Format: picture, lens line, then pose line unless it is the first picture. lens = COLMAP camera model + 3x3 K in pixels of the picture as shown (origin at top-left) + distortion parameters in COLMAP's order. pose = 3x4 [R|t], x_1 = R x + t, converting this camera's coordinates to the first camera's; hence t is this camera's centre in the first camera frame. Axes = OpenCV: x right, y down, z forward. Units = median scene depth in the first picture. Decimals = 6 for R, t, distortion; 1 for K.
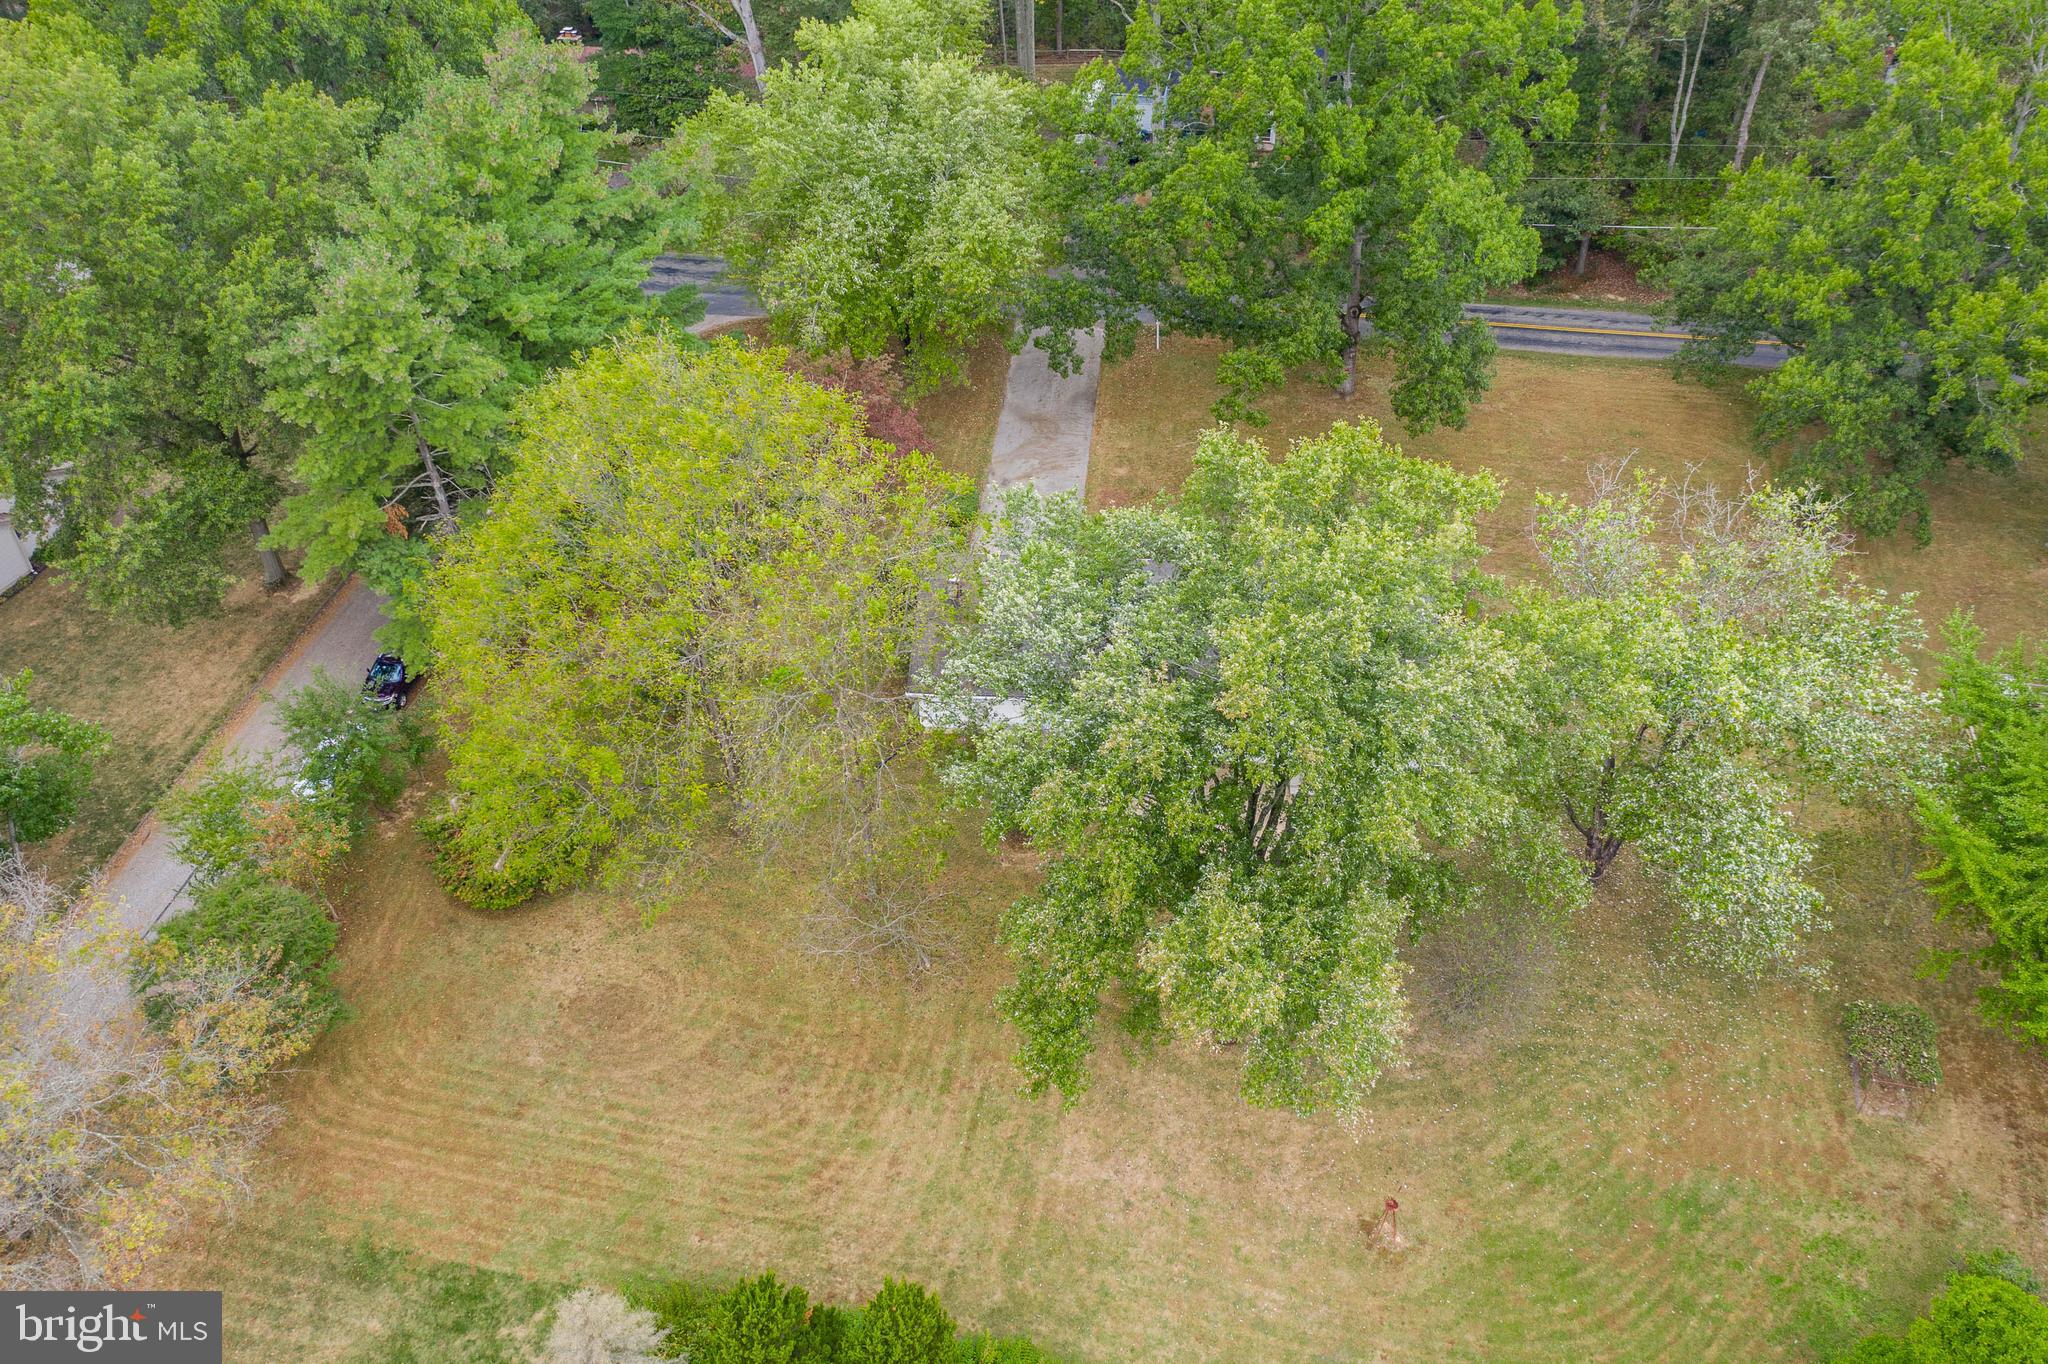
lens RADIAL K [[1592.4, 0, 1034.5], [0, 1592.4, 772.6], [0, 0, 1]] dist [-0.013058, -0.007868]
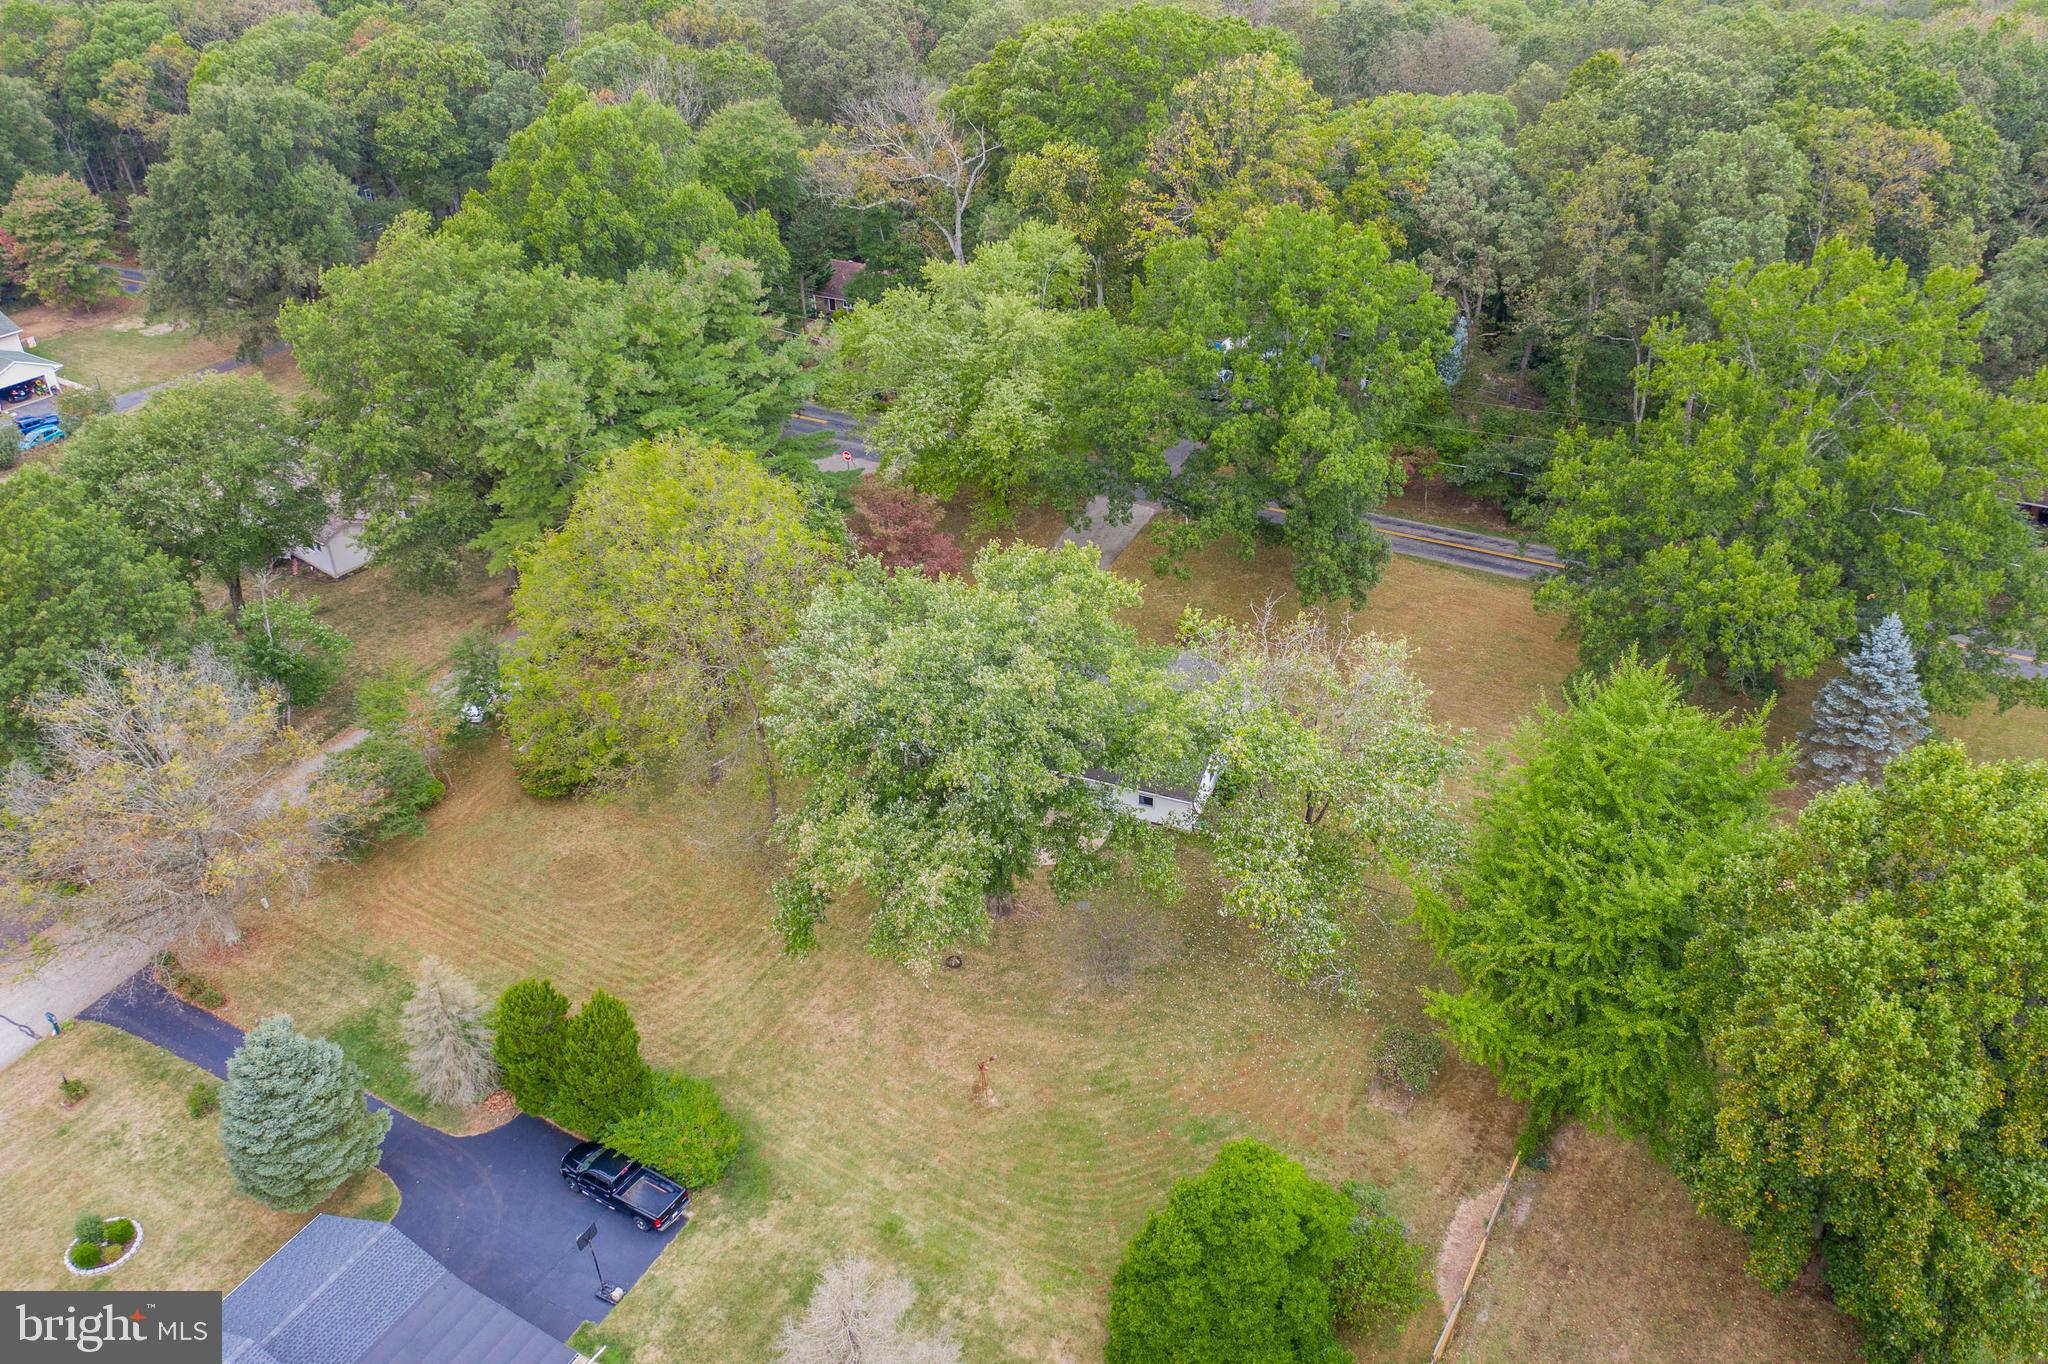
lens RADIAL K [[1592.4, 0, 1034.5], [0, 1592.4, 772.6], [0, 0, 1]] dist [-0.013058, -0.007868]
pose [[0.950489, 0.174270, -0.257294, 0.496496], [-0.207542, 0.972225, -0.108191, 0.133319], [0.231293, 0.156234, 0.960258, -0.342517]]
